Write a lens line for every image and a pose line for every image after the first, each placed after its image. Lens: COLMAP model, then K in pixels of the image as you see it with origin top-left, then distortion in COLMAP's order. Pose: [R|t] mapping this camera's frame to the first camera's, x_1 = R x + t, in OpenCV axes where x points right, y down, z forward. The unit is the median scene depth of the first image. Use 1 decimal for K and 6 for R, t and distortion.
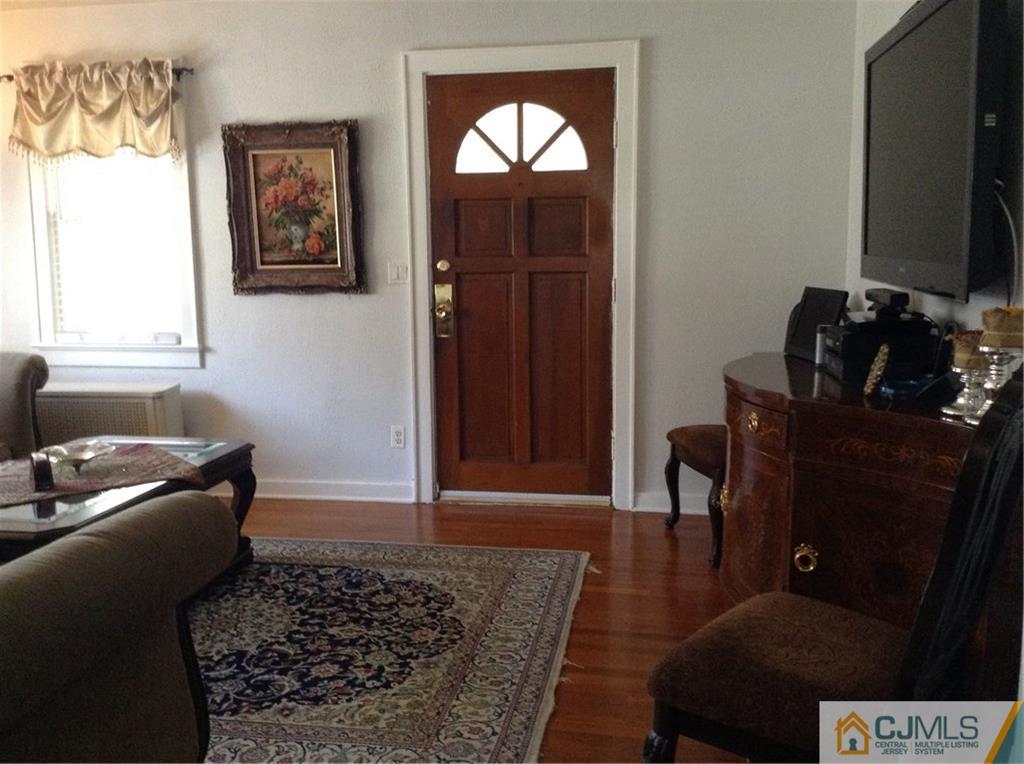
lens RADIAL K [[927.9, 0, 503.3], [0, 927.9, 381.7], [0, 0, 1]] dist [0.132007, -0.225646]
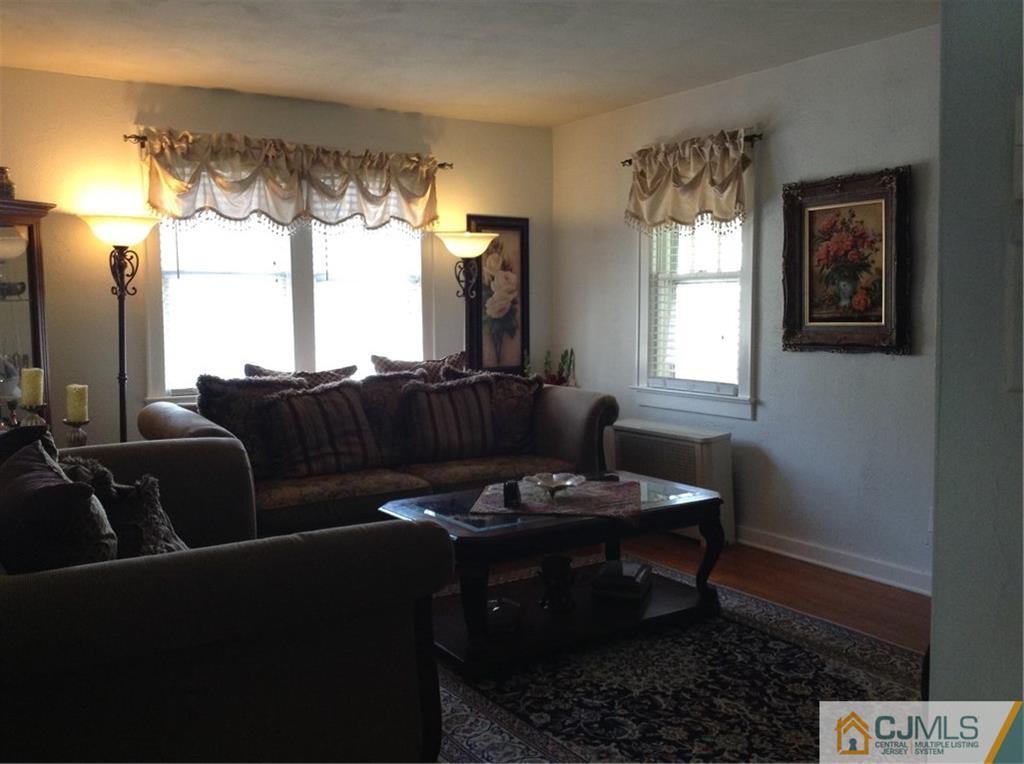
lens RADIAL K [[927.9, 0, 503.3], [0, 927.9, 381.7], [0, 0, 1]] dist [0.132007, -0.225646]
pose [[0.694179, 0.065883, -0.716781, 0.233894], [-0.100505, 0.994919, -0.005888, -0.024483], [0.712751, 0.076127, 0.697274, 0.091884]]
